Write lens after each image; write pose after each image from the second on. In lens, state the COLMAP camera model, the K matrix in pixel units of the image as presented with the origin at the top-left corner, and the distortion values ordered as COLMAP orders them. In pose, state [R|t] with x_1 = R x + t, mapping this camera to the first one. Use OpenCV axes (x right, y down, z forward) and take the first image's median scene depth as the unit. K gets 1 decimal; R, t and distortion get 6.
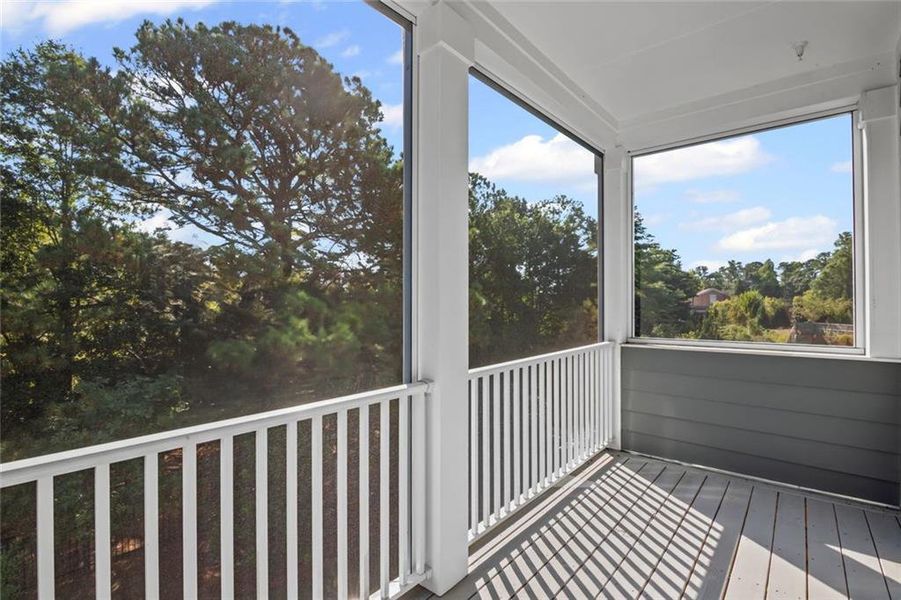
lens RADIAL K [[423.4, 0, 450.9], [0, 423.4, 303.6], [0, 0, 1]] dist [-0.036597, 0.000103]
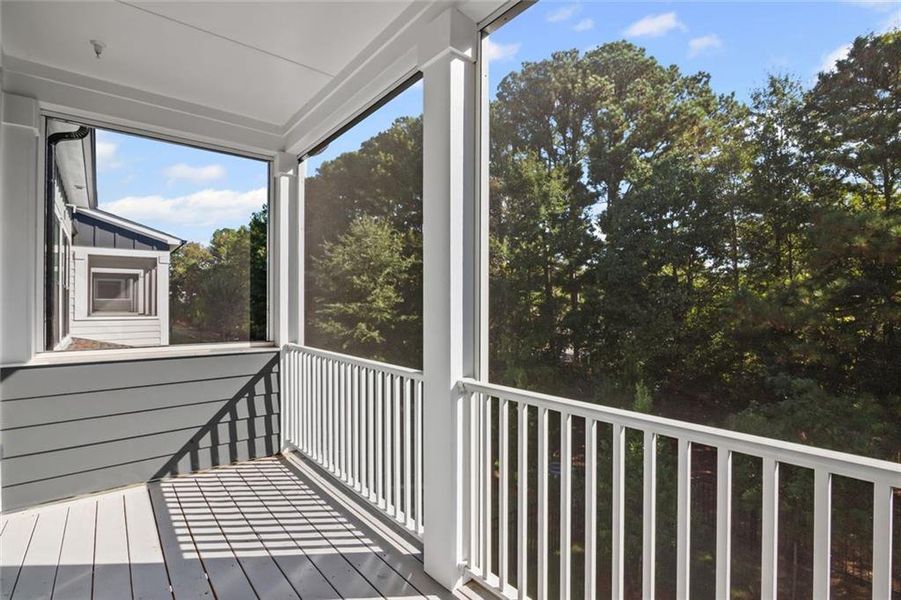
lens RADIAL K [[429.5, 0, 452.2], [0, 429.5, 302.8], [0, 0, 1]] dist [-0.013431, 0.000341]
pose [[-0.165303, 0.005305, -0.986229, 0.887577], [0.000625, 0.999986, 0.005274, -0.011573], [0.986243, 0.000255, -0.165304, 1.038205]]
